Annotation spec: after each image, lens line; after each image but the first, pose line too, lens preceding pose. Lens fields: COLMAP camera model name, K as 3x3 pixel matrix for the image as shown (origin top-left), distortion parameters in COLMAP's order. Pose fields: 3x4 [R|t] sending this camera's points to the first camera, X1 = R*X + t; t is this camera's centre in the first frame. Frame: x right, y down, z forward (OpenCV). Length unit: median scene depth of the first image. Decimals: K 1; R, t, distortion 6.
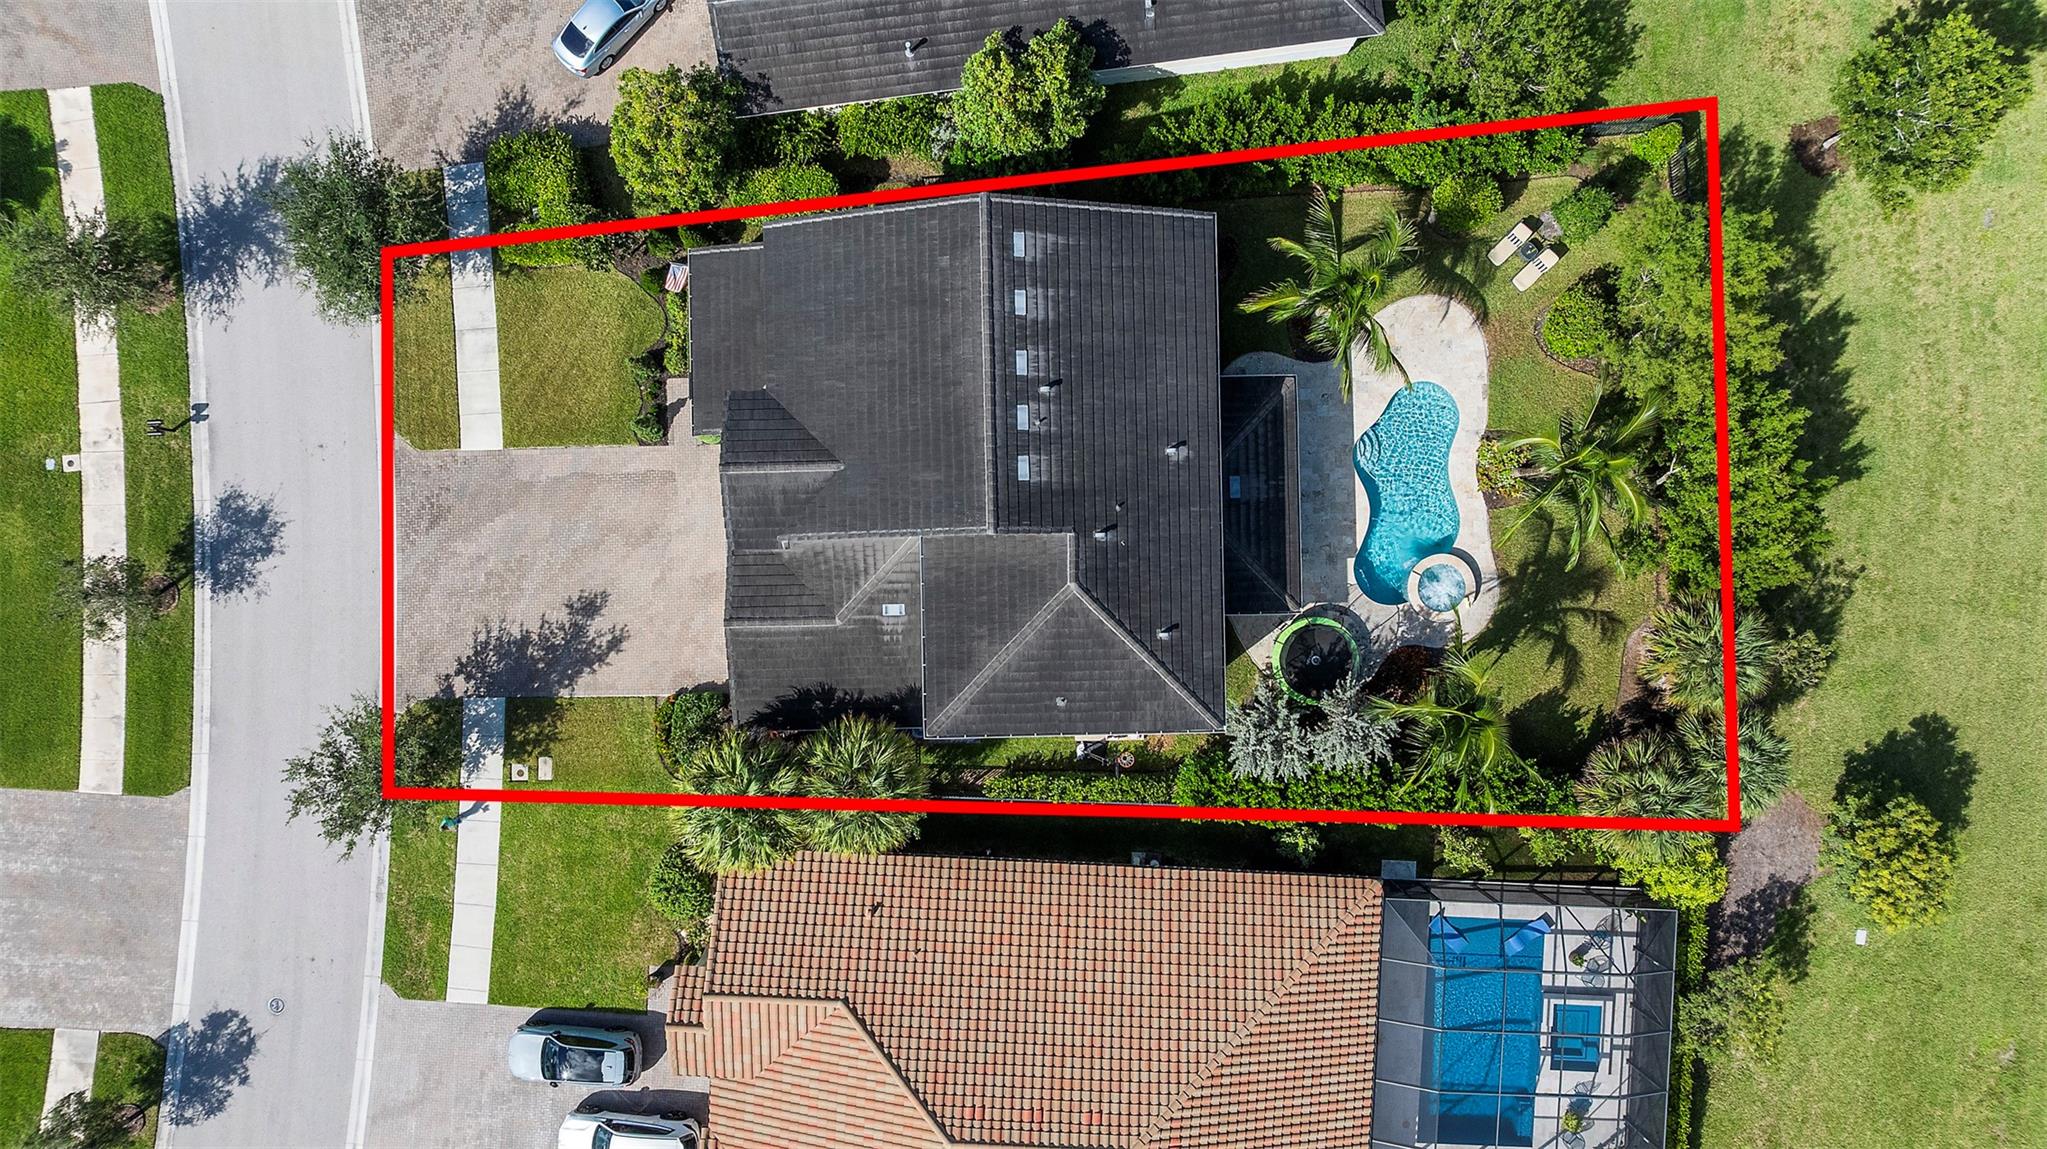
lens RADIAL K [[1460.7, 0, 1030.8], [0, 1460.7, 561.0], [0, 0, 1]] dist [-0.028318, 0.027850]
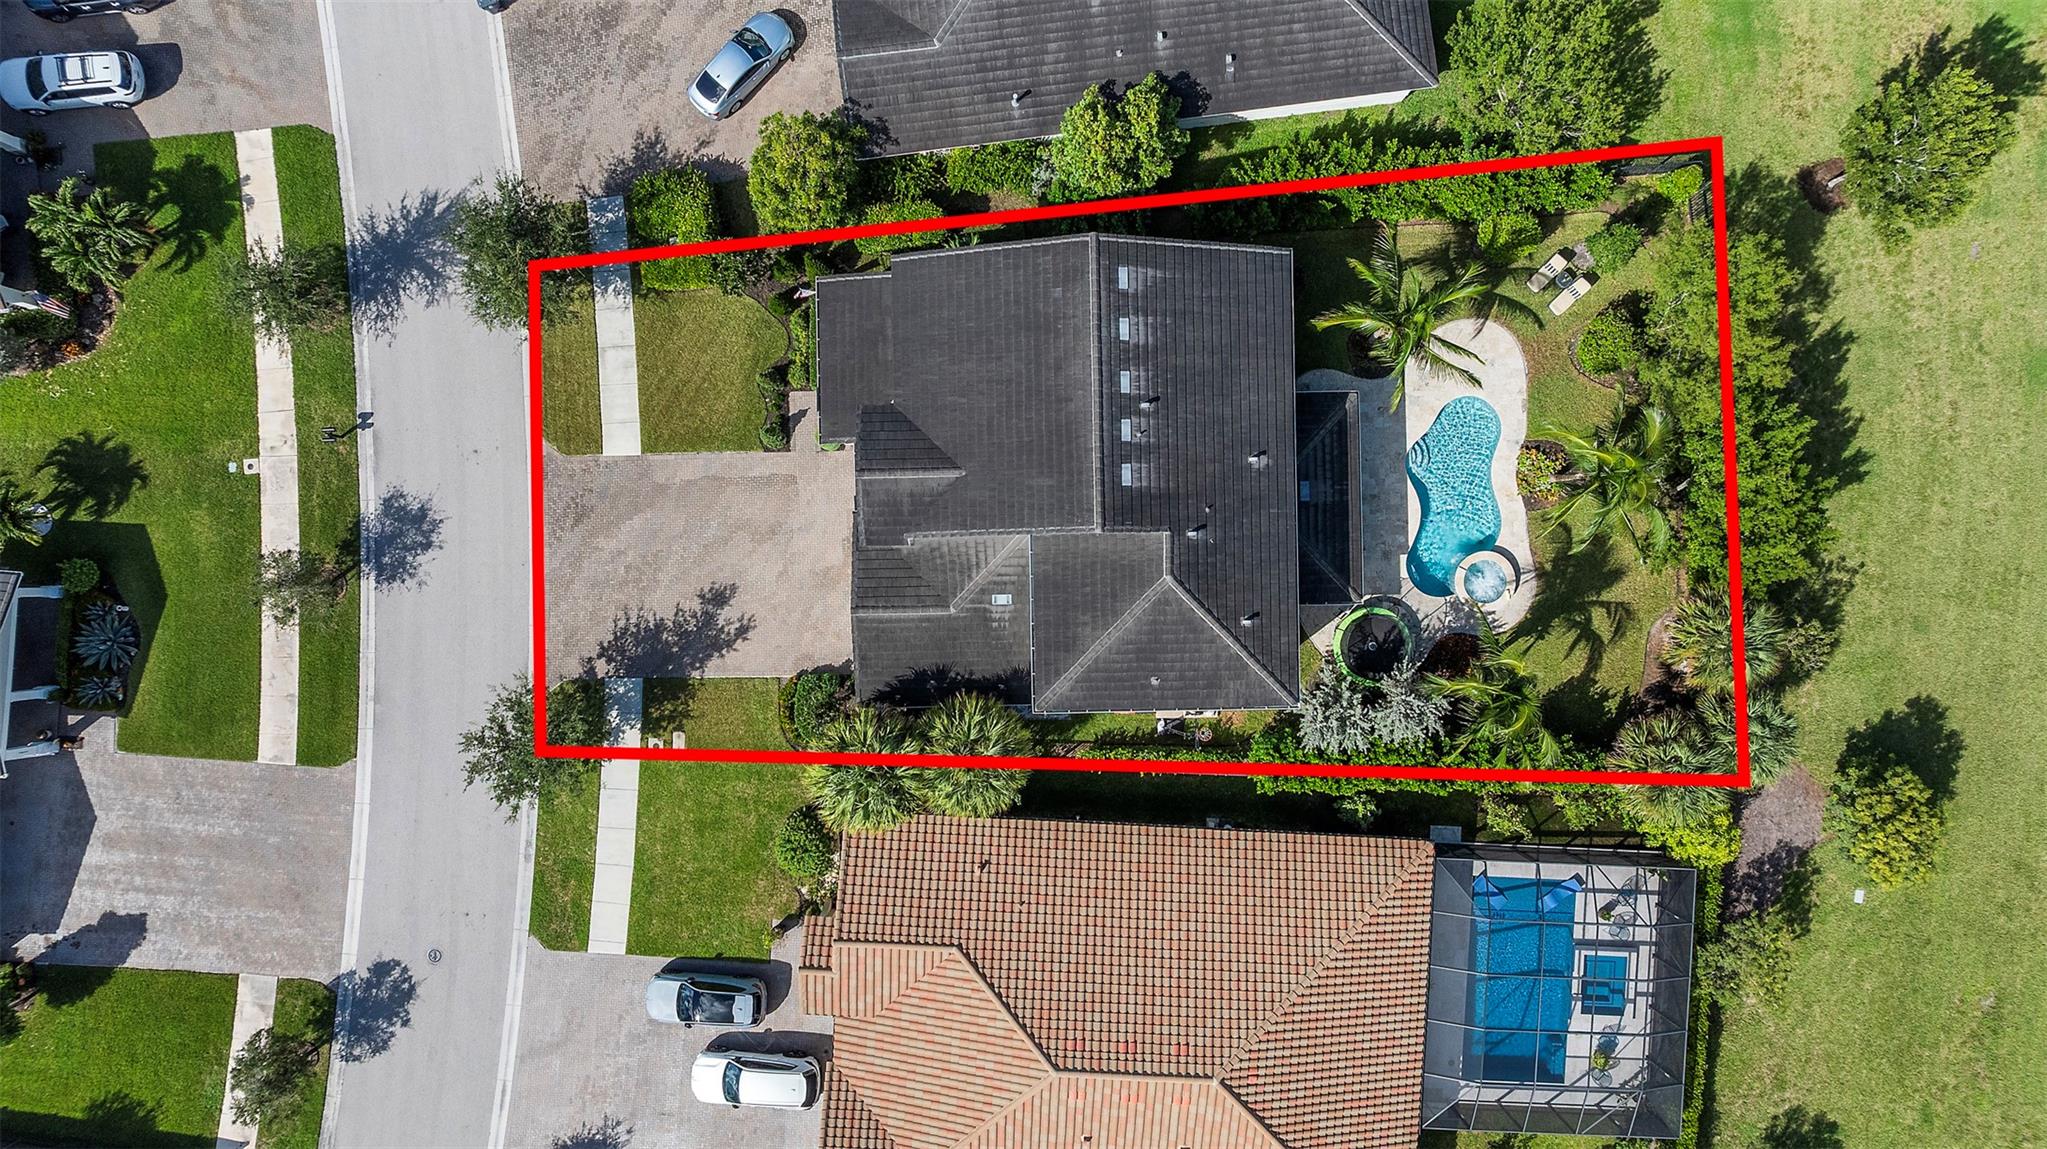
lens RADIAL K [[1462.4, 0, 1029.7], [0, 1462.4, 562.8], [0, 0, 1]] dist [-0.018106, 0.005081]
pose [[0.999995, 0.002459, 0.002092, -0.070143], [-0.002467, 0.999990, 0.003621, 0.000882], [-0.002083, -0.003626, 0.999991, -0.118164]]
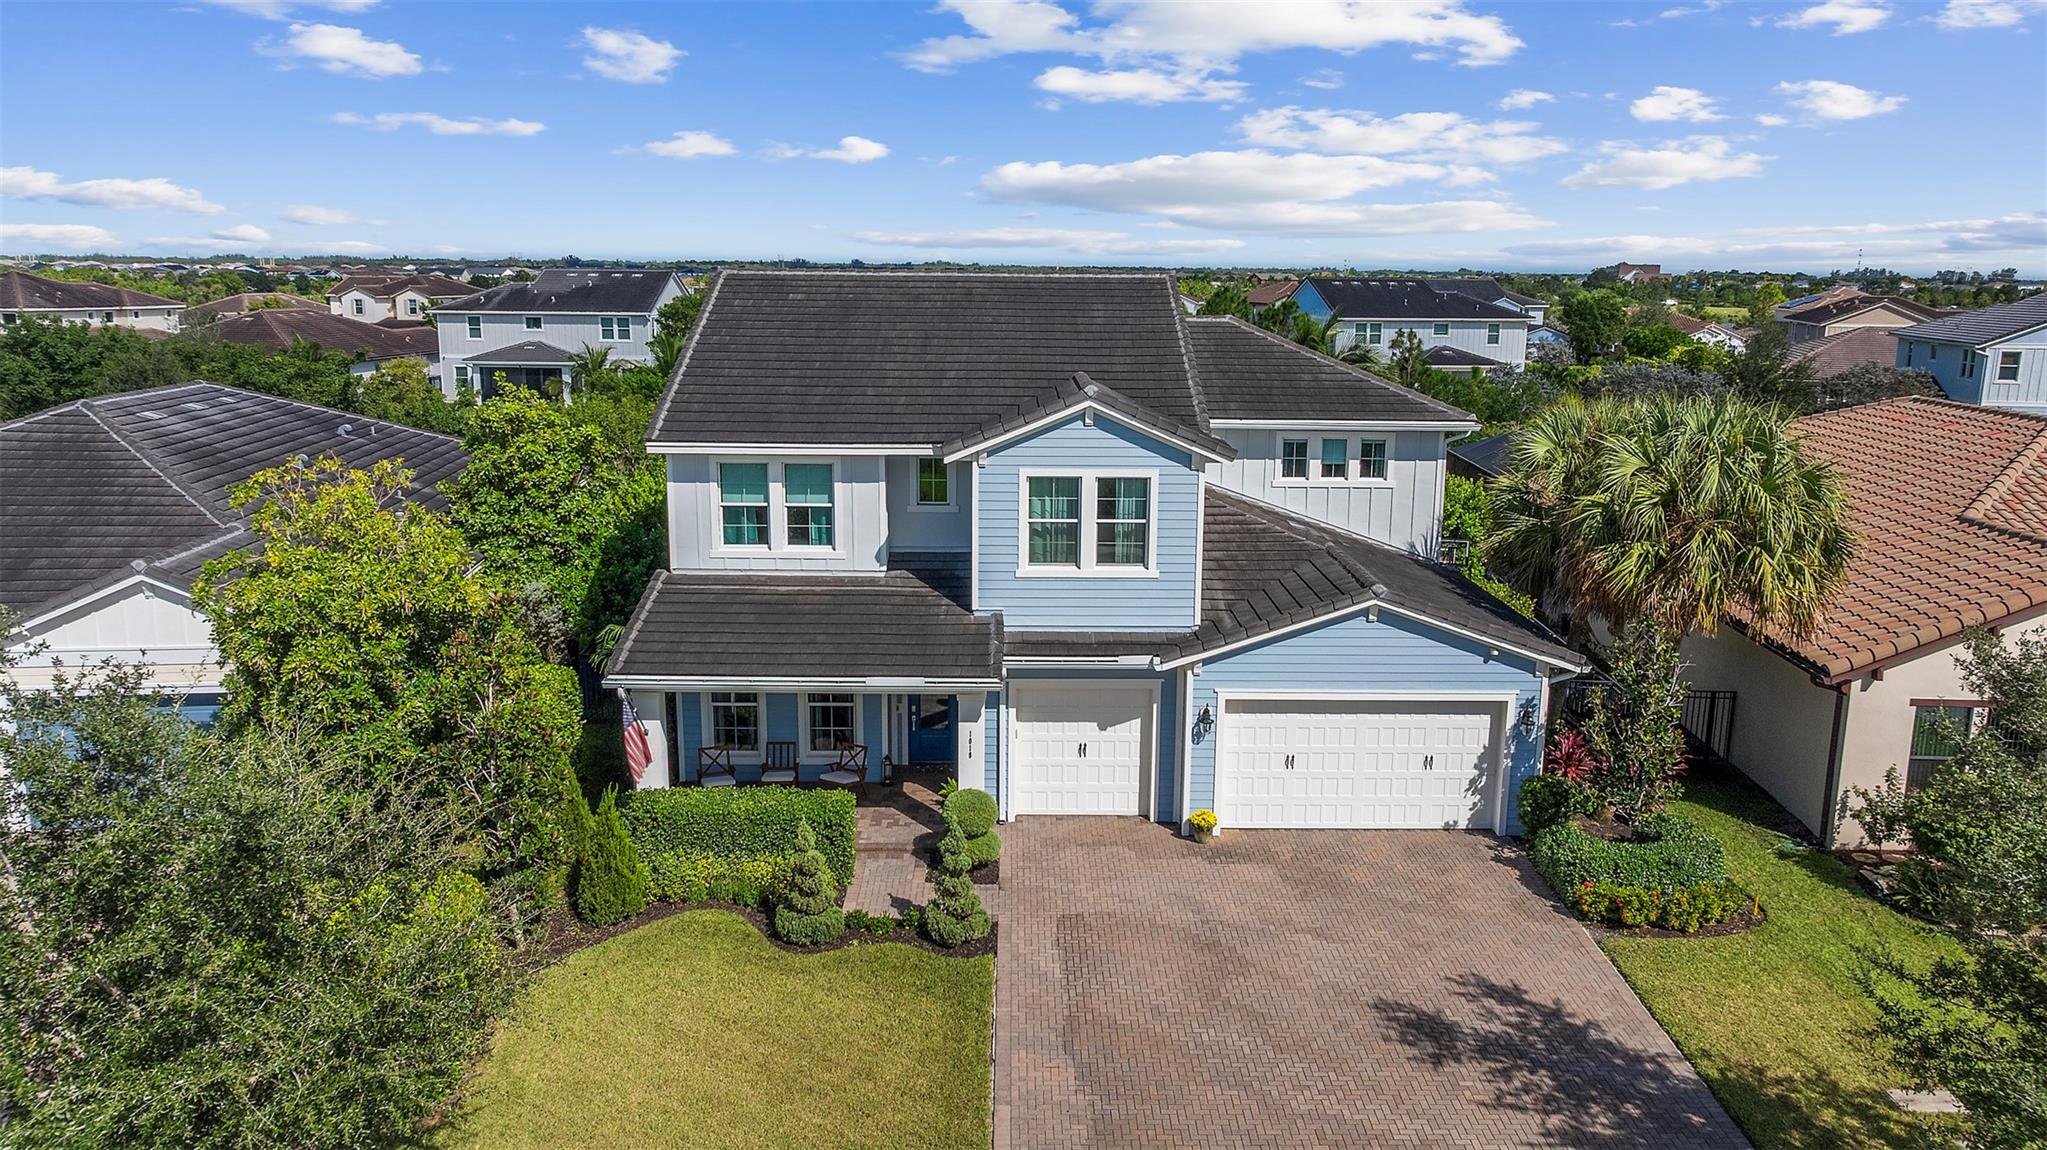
lens RADIAL K [[1466.0, 0, 1035.8], [0, 1466.0, 561.6], [0, 0, 1]] dist [-0.023798, 0.001302]
pose [[0.005979, -0.195917, 0.980602, -0.663725], [0.999828, 0.018411, -0.002418, -0.070659], [-0.017580, 0.980448, 0.195993, 0.834919]]
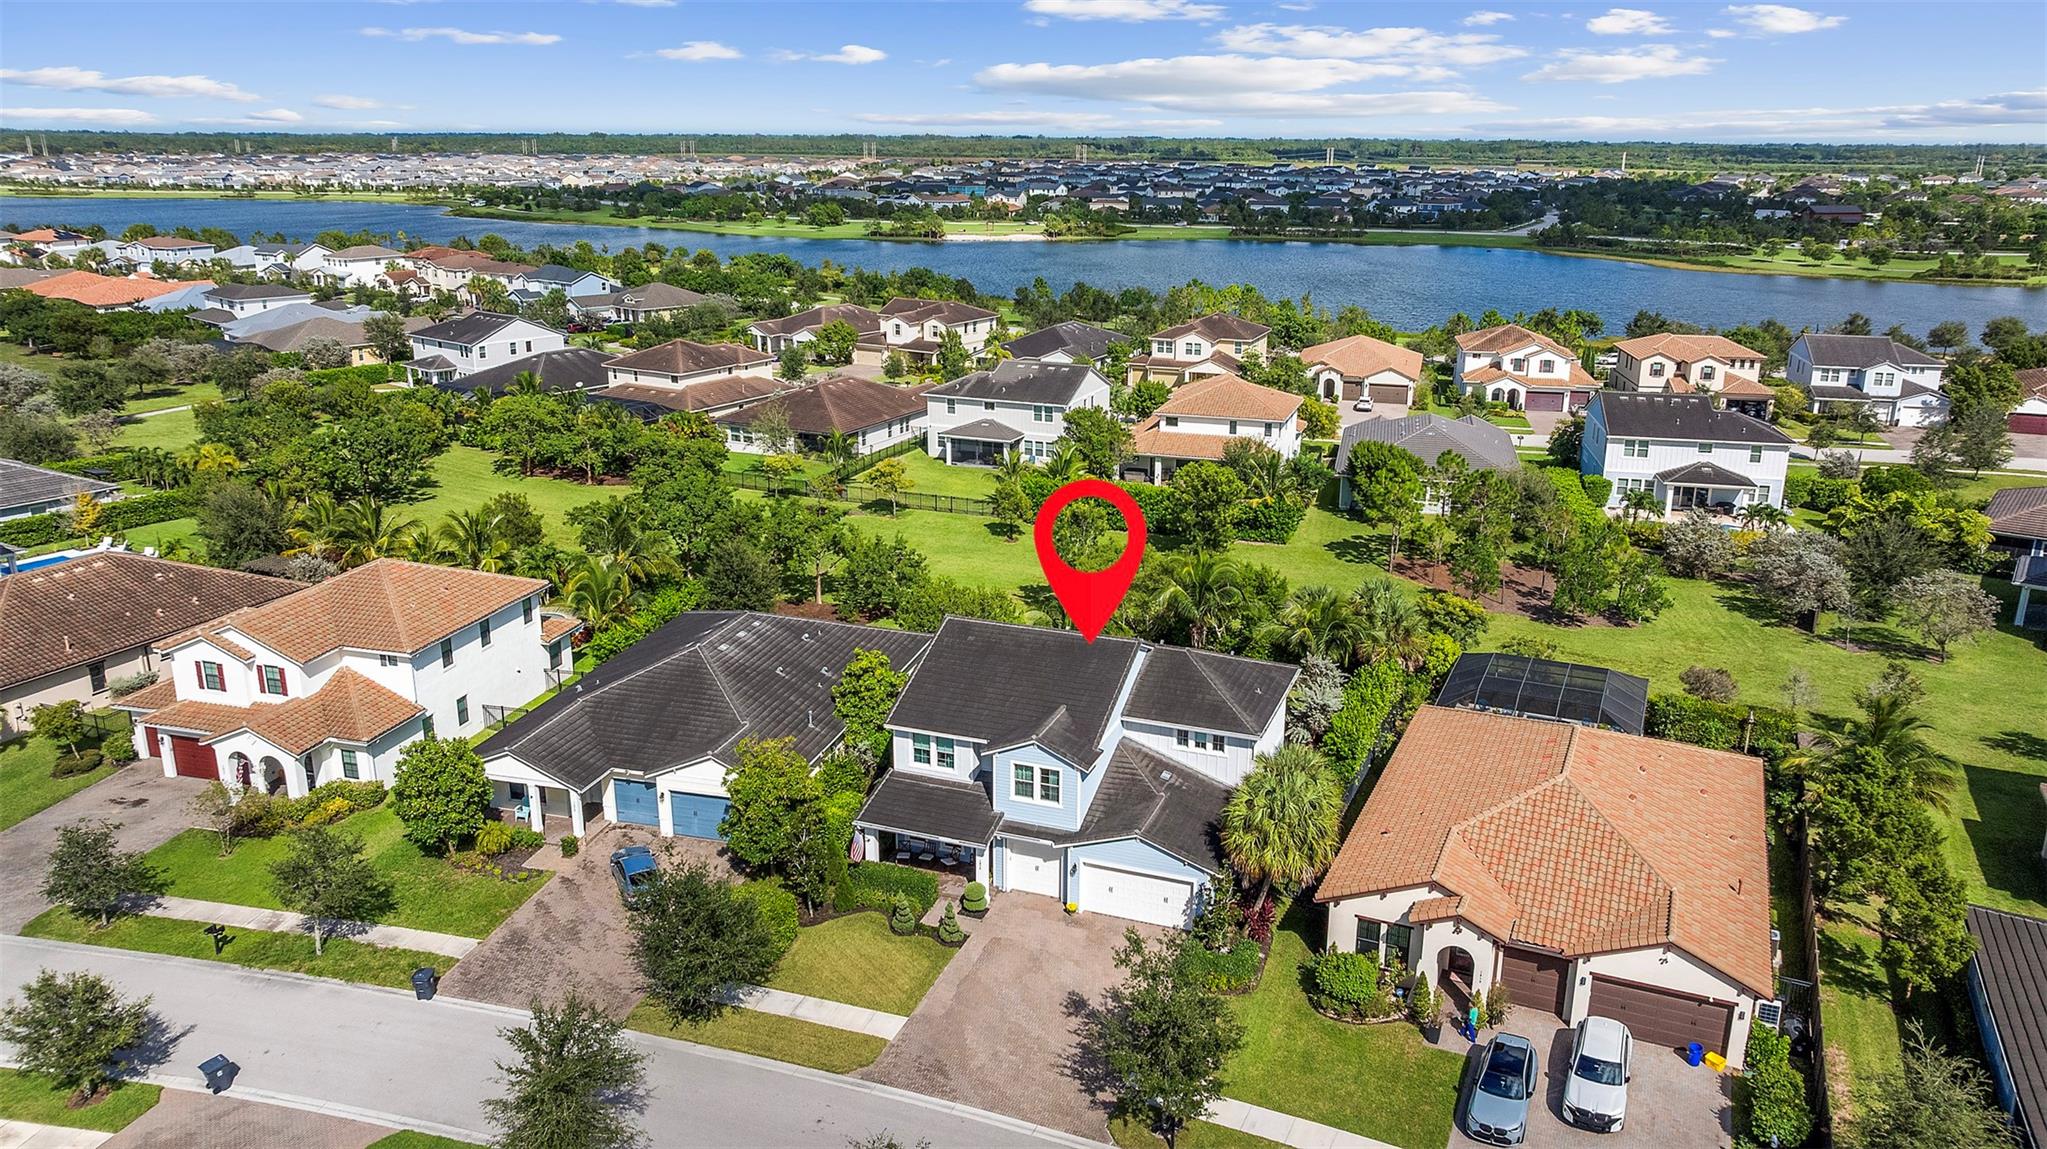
lens RADIAL K [[1462.4, 0, 1029.7], [0, 1462.4, 562.8], [0, 0, 1]] dist [-0.018106, 0.005081]
pose [[0.373214, -0.259960, 0.890580, -1.228246], [0.927663, 0.117361, -0.354497, 0.354363], [-0.012365, 0.958461, 0.284956, 0.389503]]
